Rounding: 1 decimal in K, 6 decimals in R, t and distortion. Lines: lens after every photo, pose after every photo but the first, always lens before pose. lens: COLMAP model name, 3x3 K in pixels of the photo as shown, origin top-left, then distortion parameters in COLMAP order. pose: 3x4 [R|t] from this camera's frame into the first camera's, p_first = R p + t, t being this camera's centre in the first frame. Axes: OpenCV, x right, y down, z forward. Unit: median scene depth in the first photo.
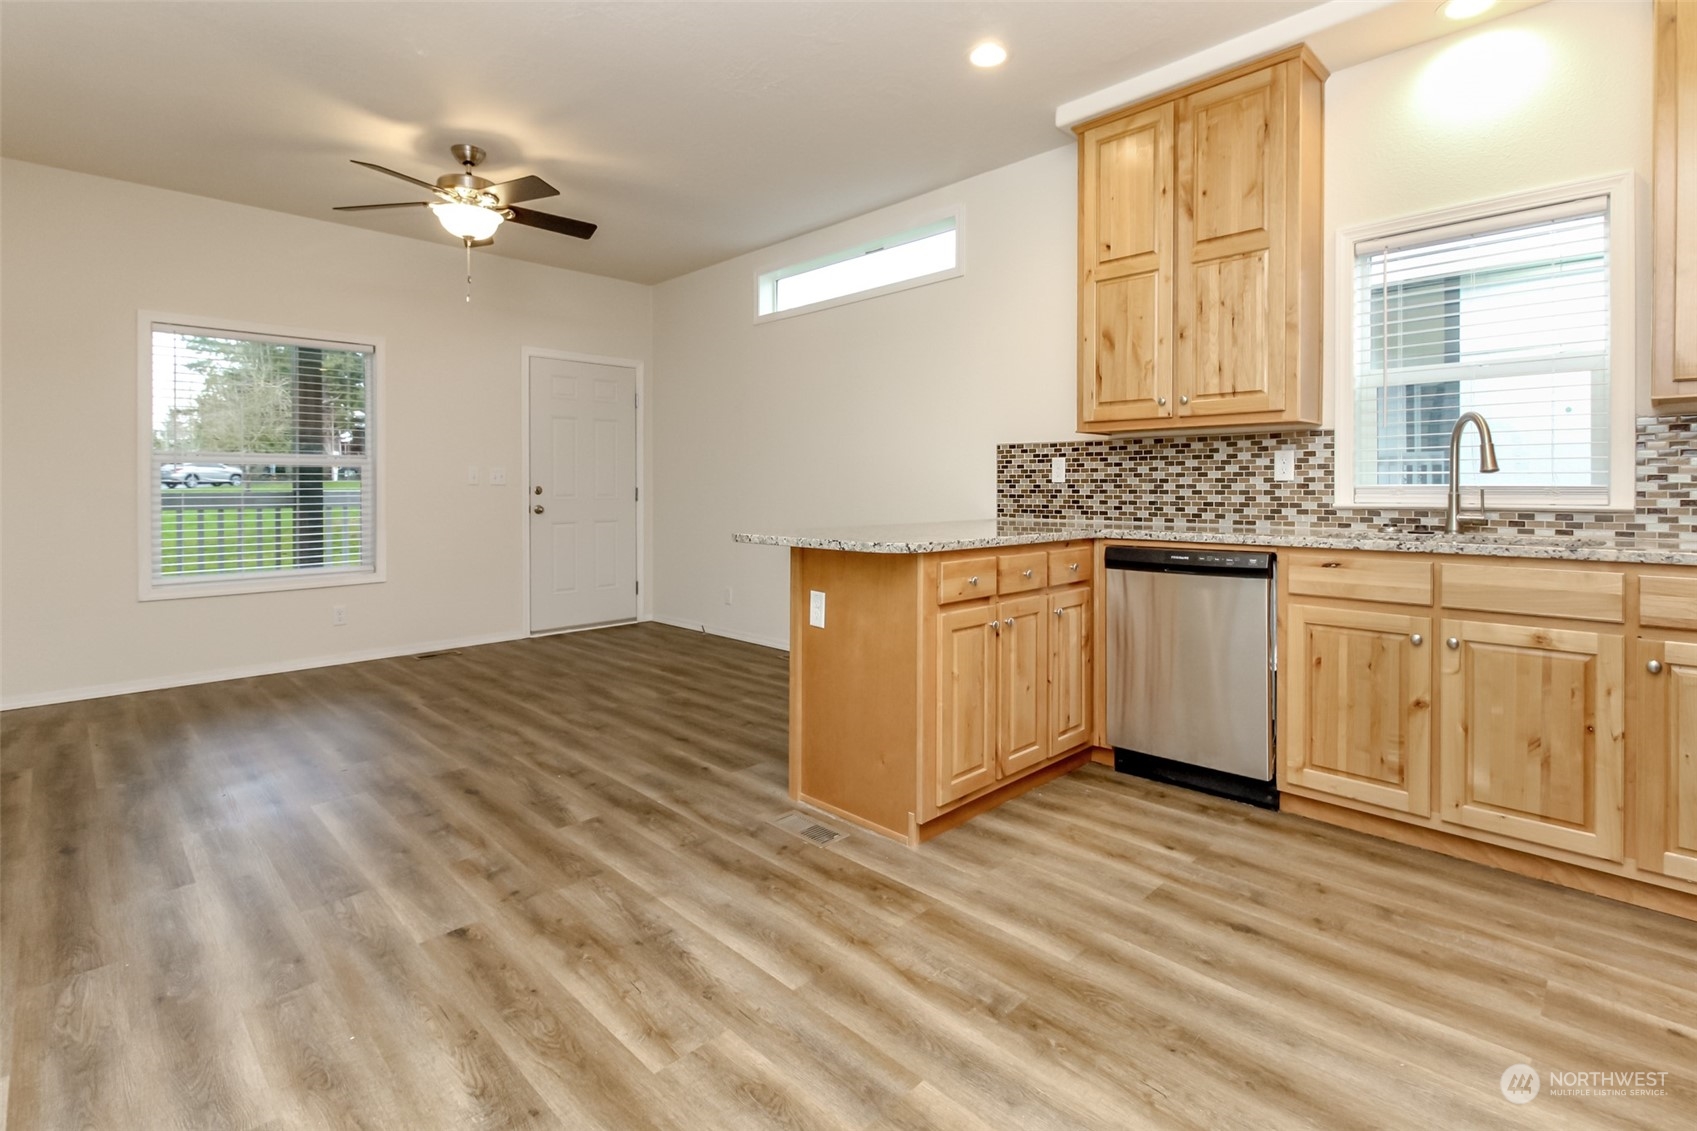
lens RADIAL K [[799.1, 0, 827.6], [0, 799.1, 494.0], [0, 0, 1]] dist [0.018457, -0.008320]
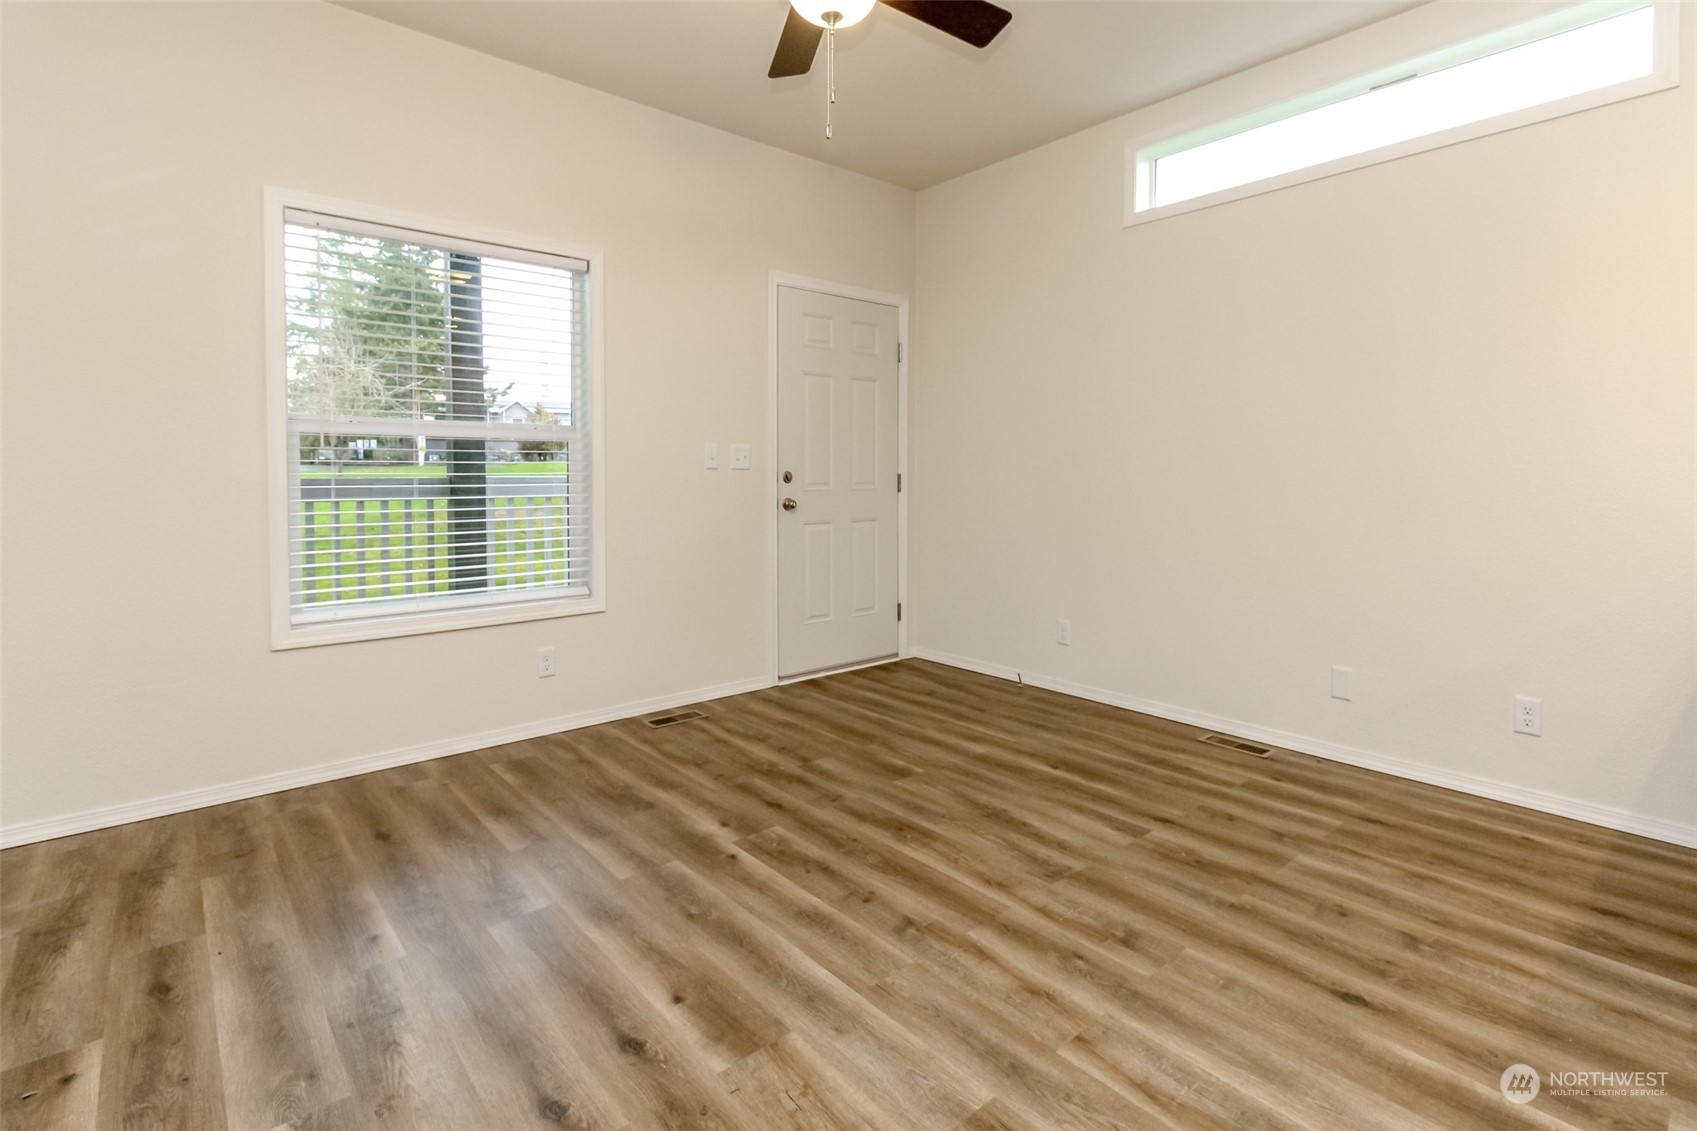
lens RADIAL K [[799.1, 0, 803.0], [0, 799.1, 482.7], [0, 0, 1]] dist [0.018457, -0.008320]
pose [[0.996180, 0.004397, -0.087214, -0.523736], [-0.004170, 0.999987, 0.002789, -0.000949], [0.087225, -0.002414, 0.996186, 0.552947]]
